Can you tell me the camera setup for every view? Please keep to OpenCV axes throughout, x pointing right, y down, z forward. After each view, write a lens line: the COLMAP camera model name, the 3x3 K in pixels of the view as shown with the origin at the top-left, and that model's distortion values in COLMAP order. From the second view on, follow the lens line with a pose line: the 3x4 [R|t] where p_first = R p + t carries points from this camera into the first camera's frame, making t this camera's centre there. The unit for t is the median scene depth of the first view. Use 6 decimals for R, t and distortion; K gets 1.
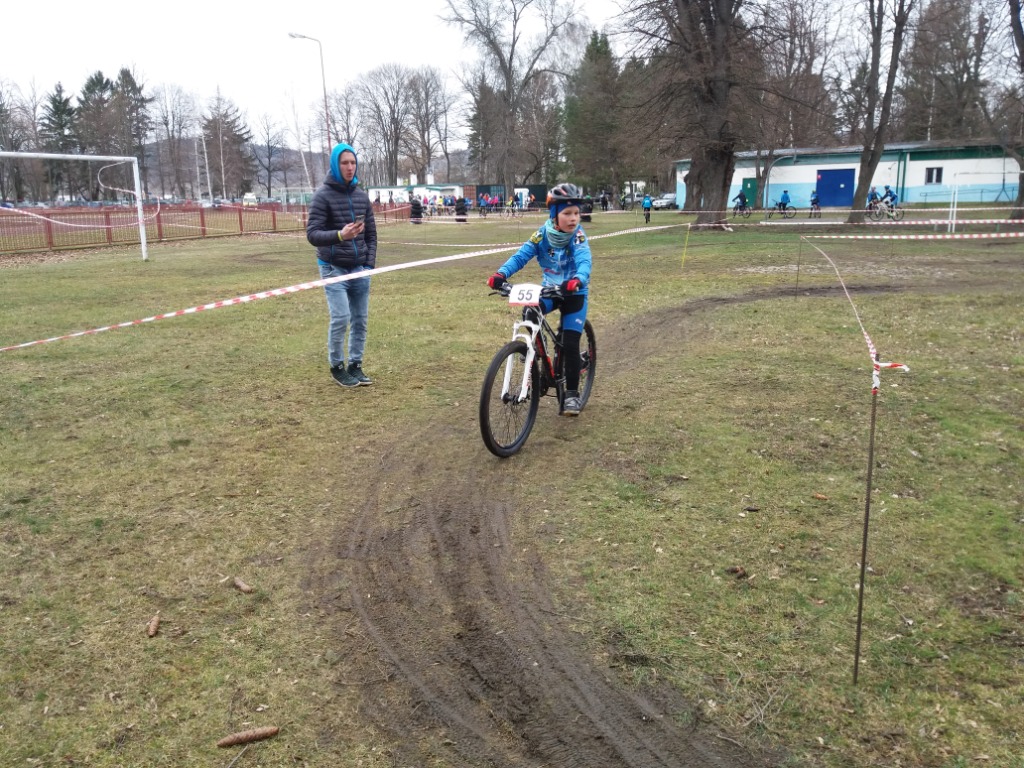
lens RADIAL K [[835.2, 0, 511.4], [0, 835.2, 347.0], [0, 0, 1]] dist [0.001430, -0.028025]
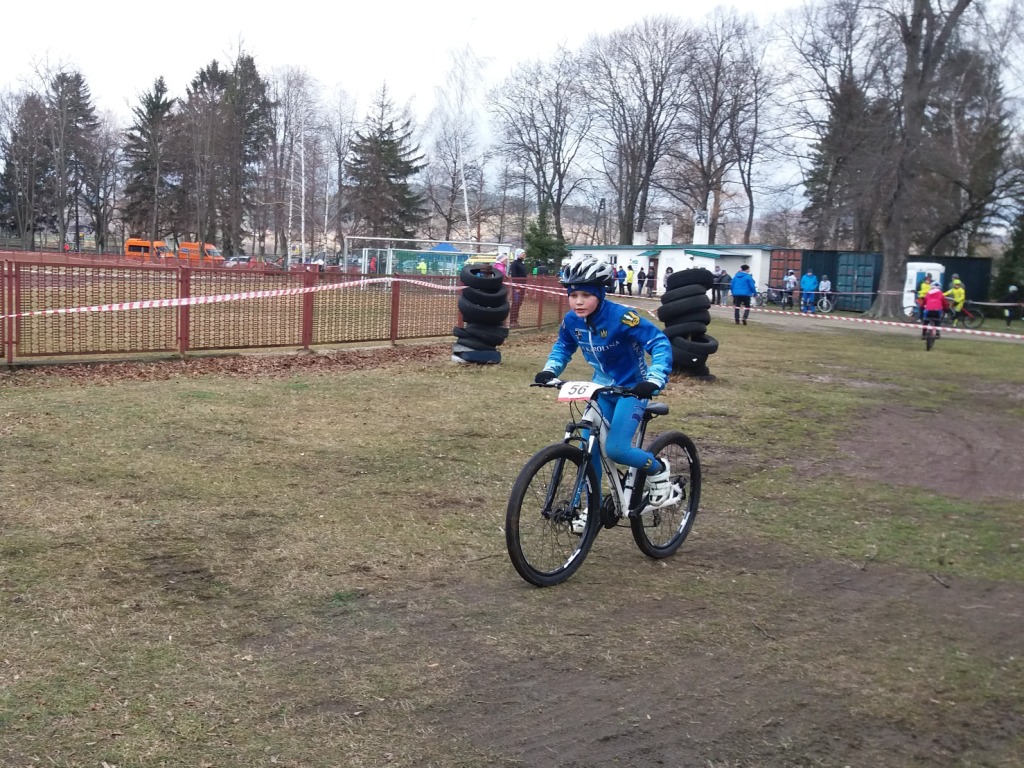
lens RADIAL K [[835.2, 0, 511.4], [0, 835.2, 347.0], [0, 0, 1]] dist [0.001430, -0.028025]
pose [[0.916678, 0.086828, -0.390081, -0.007892], [-0.138261, 0.984738, -0.105717, -0.073079], [0.374948, 0.150841, 0.914692, 0.525332]]
